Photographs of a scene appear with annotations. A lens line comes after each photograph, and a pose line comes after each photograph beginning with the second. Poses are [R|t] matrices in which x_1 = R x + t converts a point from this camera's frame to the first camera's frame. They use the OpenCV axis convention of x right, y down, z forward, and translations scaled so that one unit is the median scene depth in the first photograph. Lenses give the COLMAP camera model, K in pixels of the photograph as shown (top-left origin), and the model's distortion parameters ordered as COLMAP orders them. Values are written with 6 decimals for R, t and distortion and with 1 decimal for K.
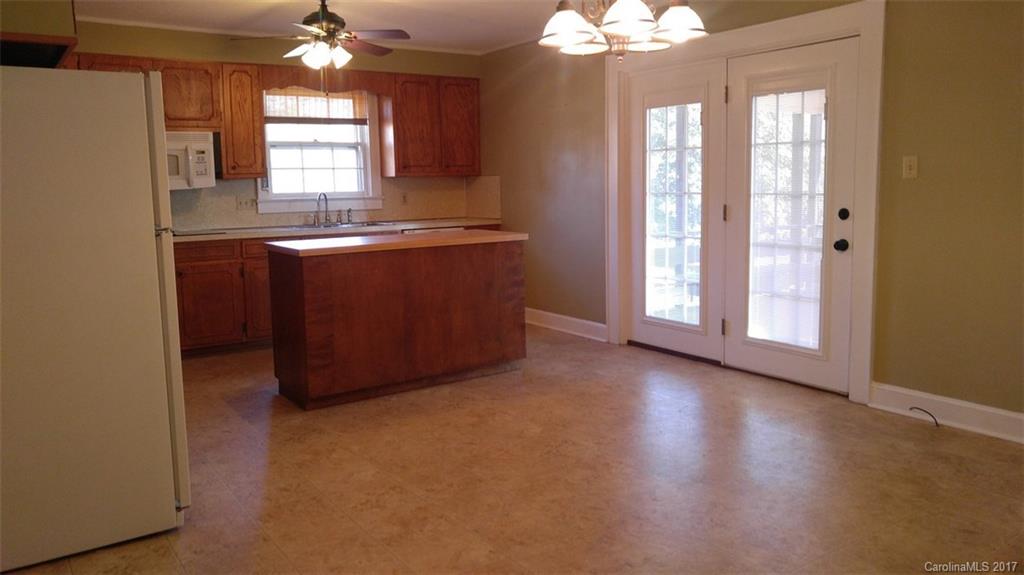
lens RADIAL K [[781.2, 0, 508.5], [0, 781.2, 287.8], [0, 0, 1]] dist [-0.013473, -0.004813]
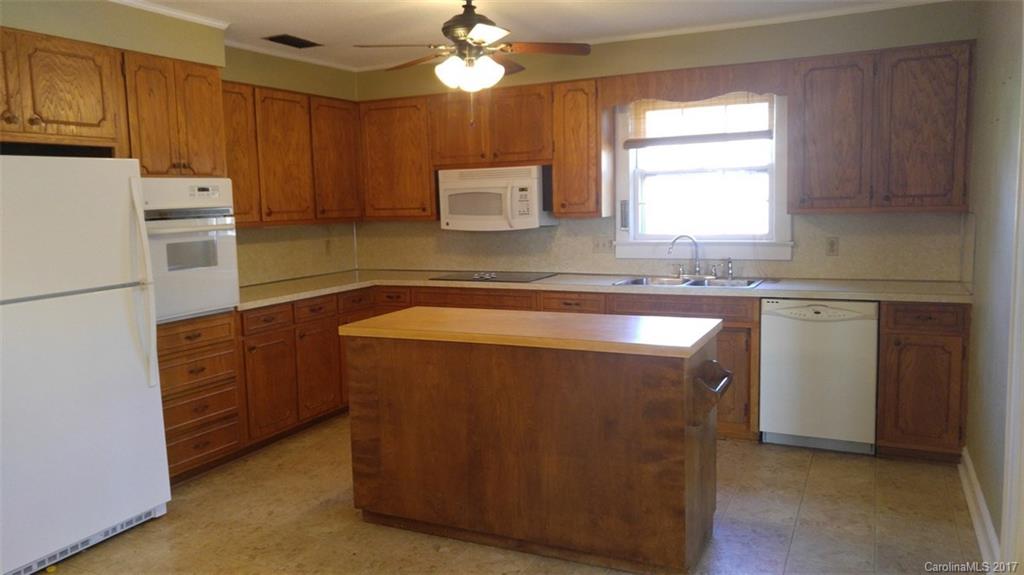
lens RADIAL K [[781.2, 0, 510.1], [0, 781.2, 281.4], [0, 0, 1]] dist [-0.013473, -0.004813]
pose [[0.460624, 0.099998, -0.881945, 0.380324], [-0.099173, 0.993210, 0.060818, -0.117506], [0.882038, 0.059451, 0.467413, 0.554148]]
